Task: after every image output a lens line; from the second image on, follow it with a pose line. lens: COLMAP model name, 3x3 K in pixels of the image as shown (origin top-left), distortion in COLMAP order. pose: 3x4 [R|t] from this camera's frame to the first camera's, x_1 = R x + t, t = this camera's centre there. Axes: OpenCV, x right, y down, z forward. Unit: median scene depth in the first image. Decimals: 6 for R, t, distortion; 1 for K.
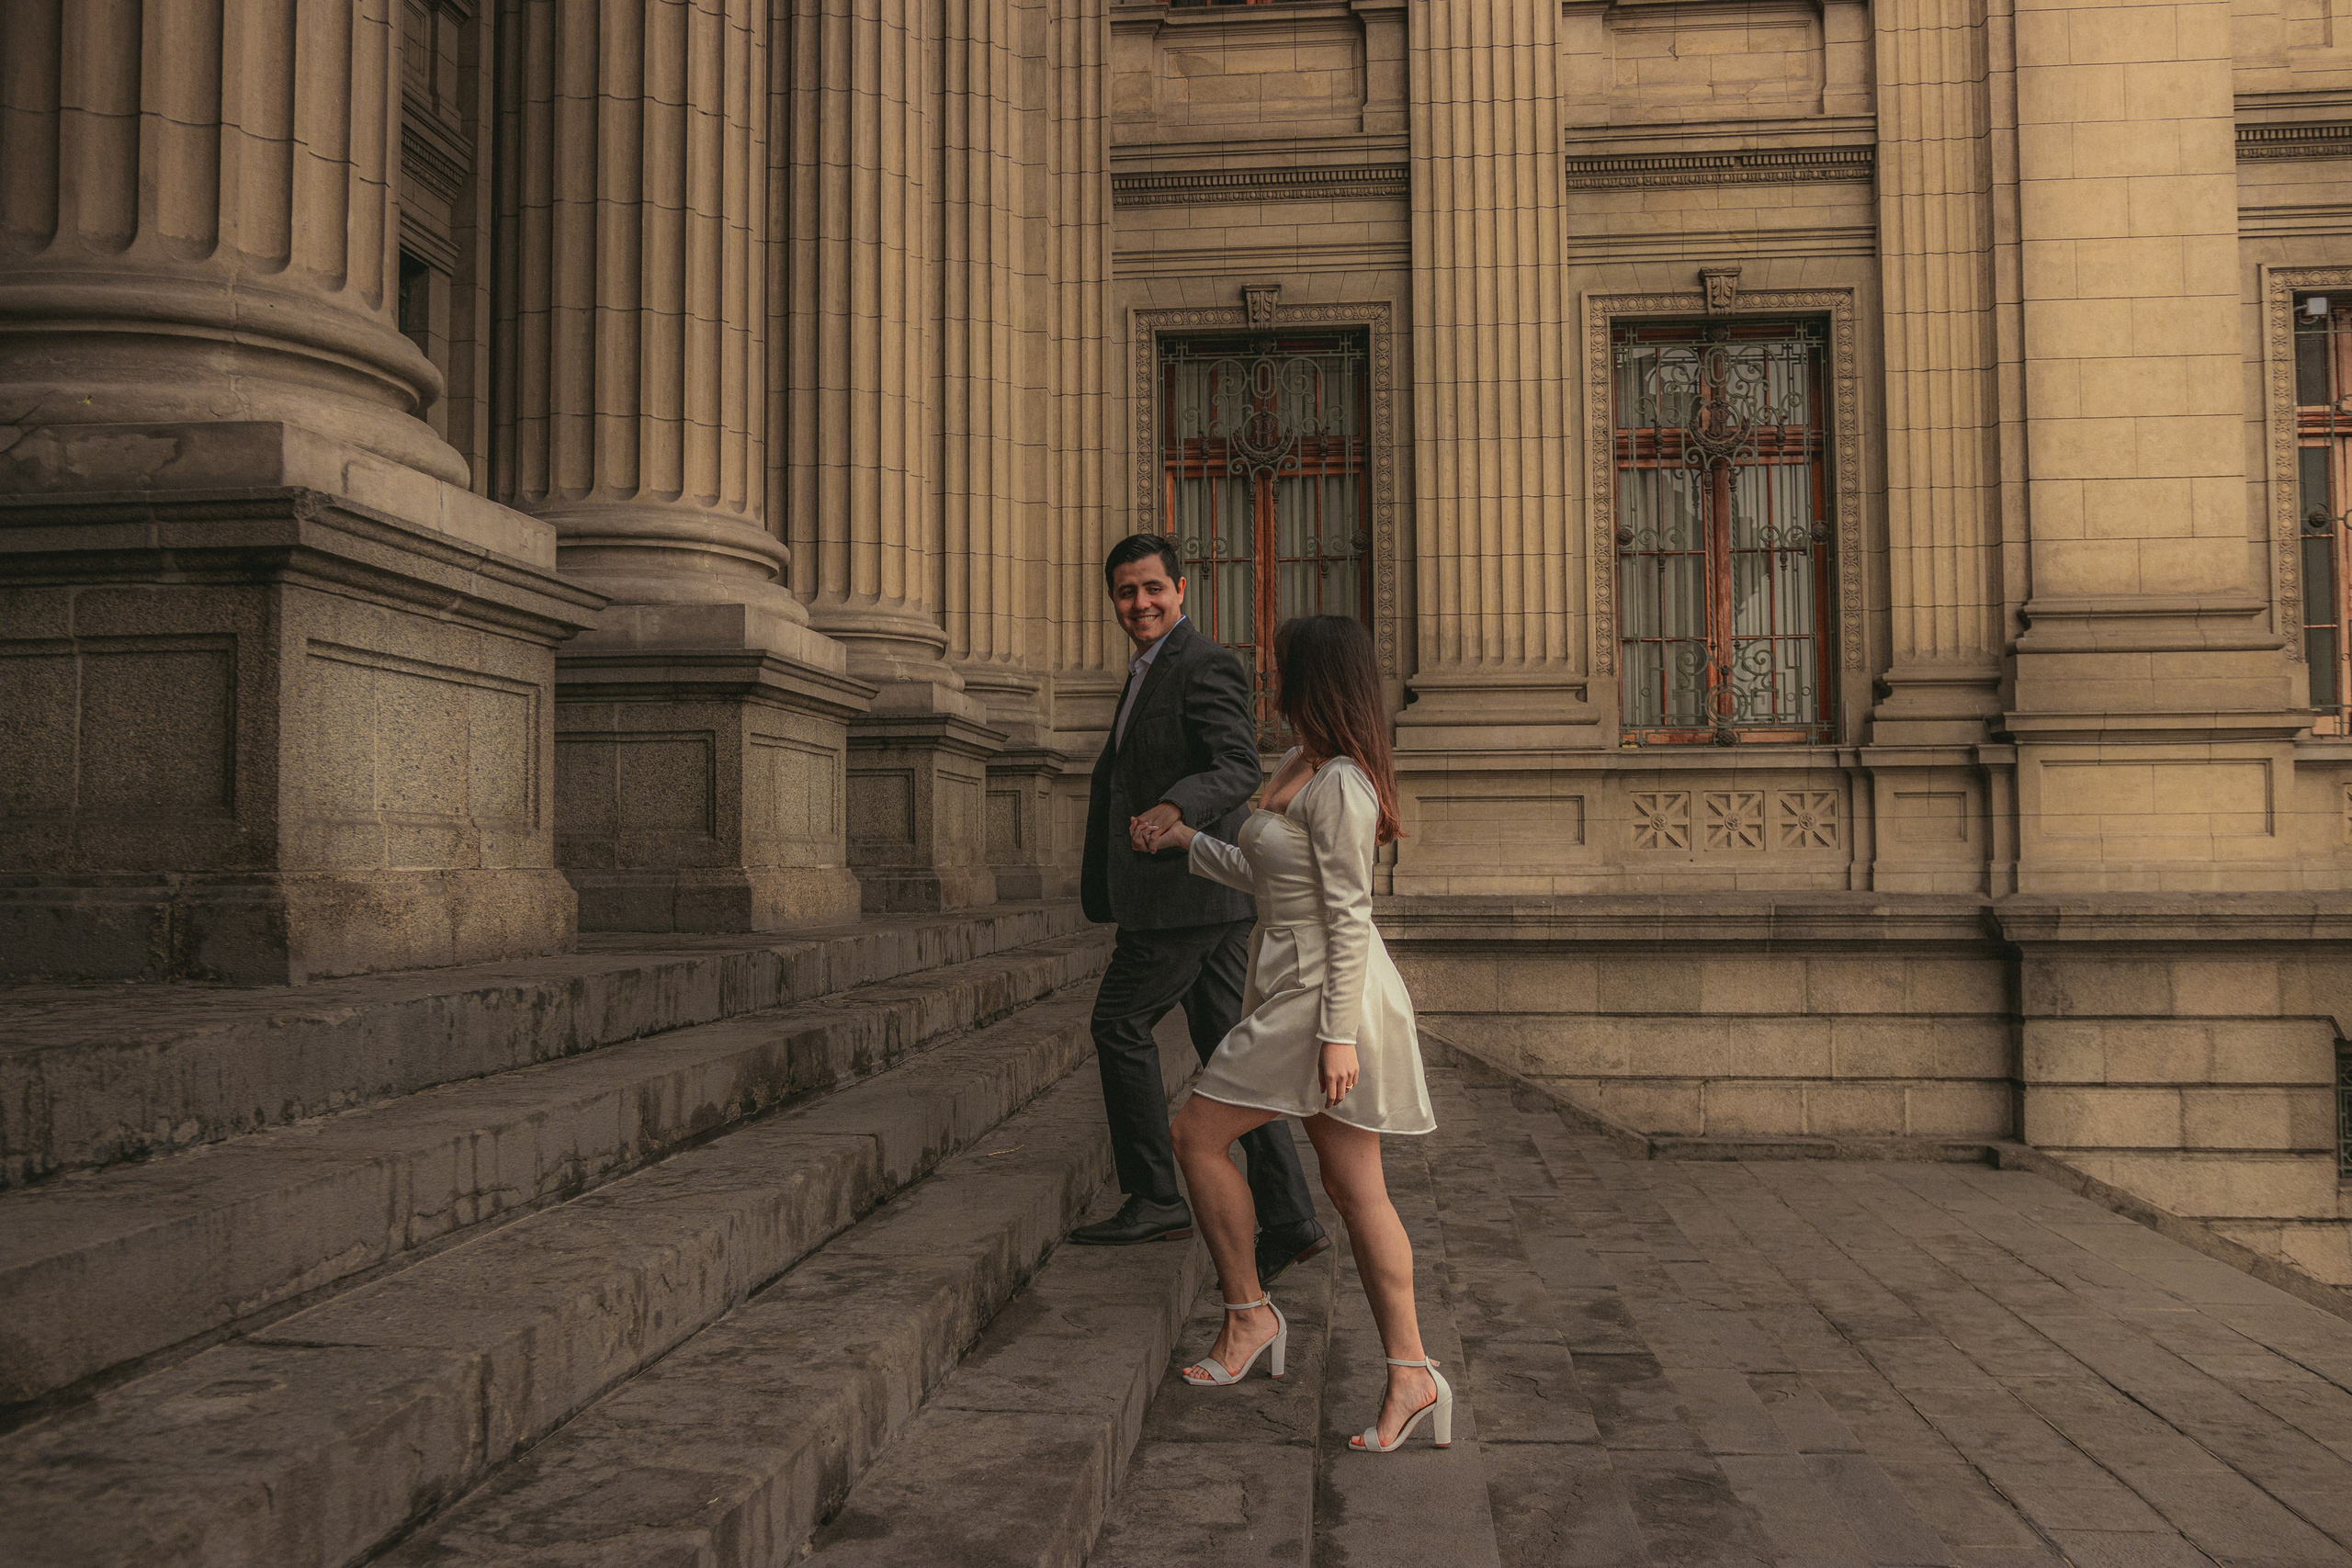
lens RADIAL K [[2093.7, 0, 1176.0], [0, 2093.7, 784.0], [0, 0, 1]] dist [-0.057537, 0.081273]
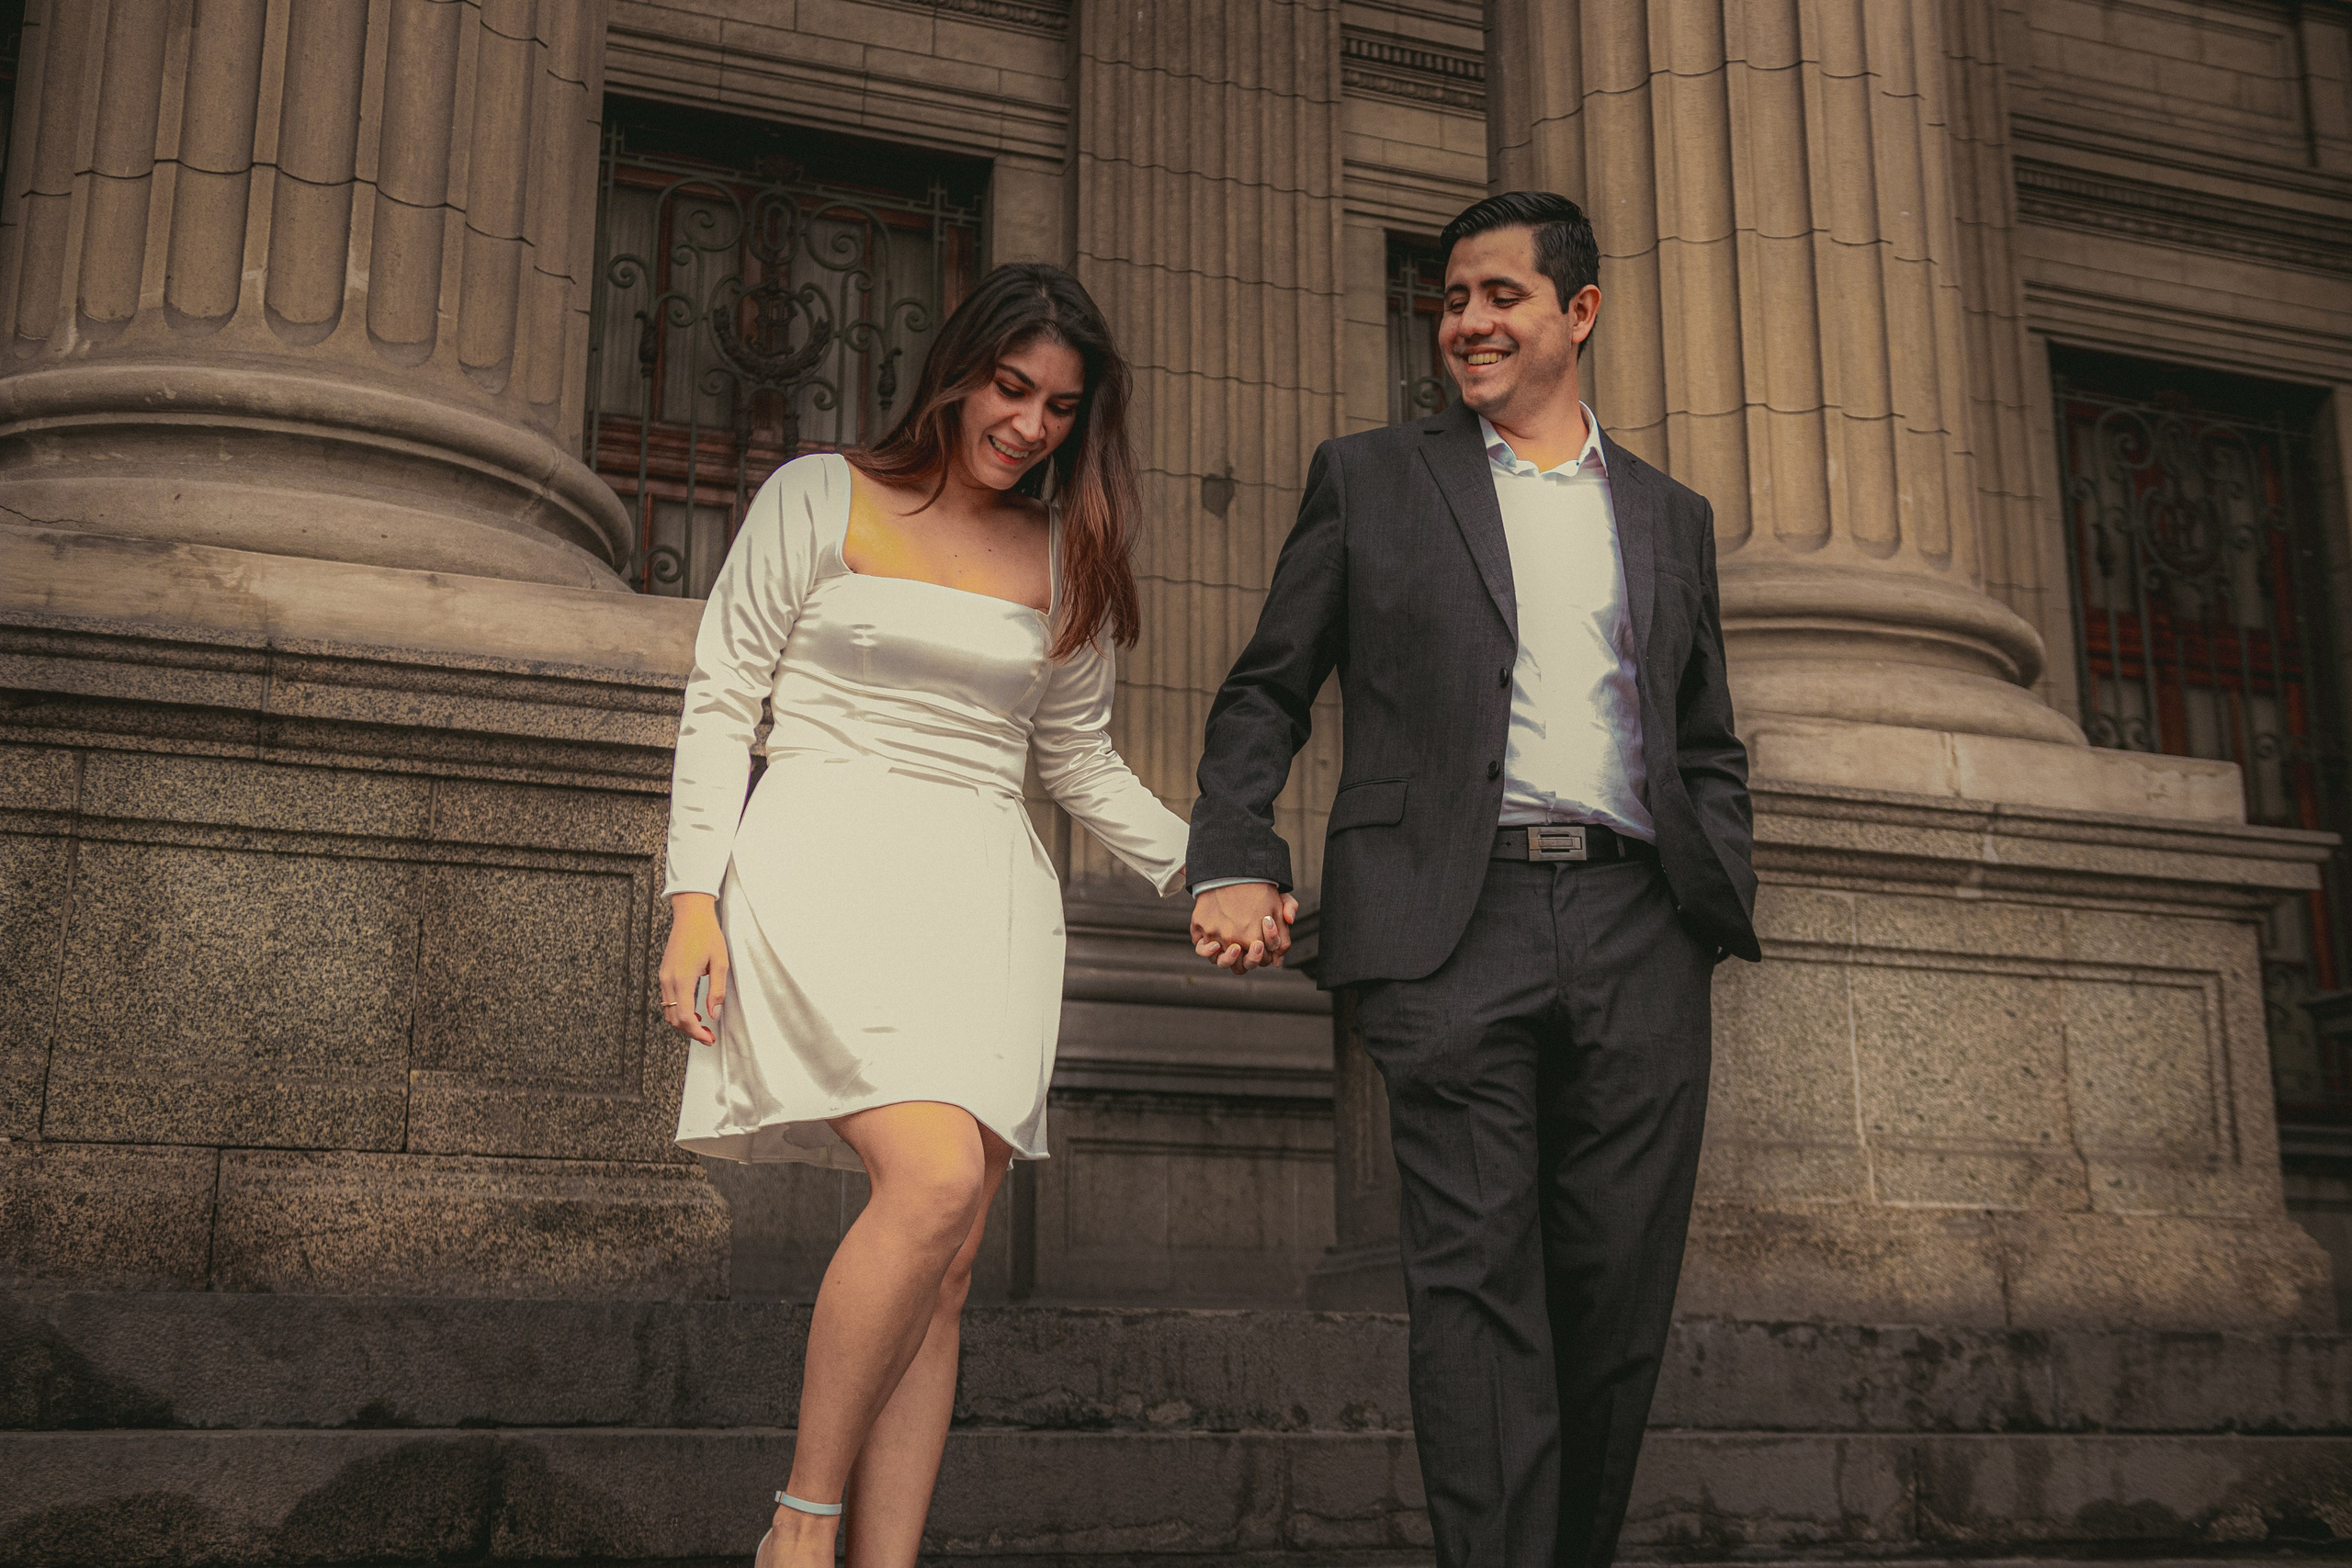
lens RADIAL K [[2583.3, 0, 1176.0], [0, 2583.3, 784.0], [0, 0, 1]] dist [-0.001987, 0.004510]
pose [[0.421874, -0.212294, -0.881450, 0.417826], [0.027082, 0.974717, -0.221795, 0.093260], [0.906250, 0.069698, 0.416957, 0.295800]]
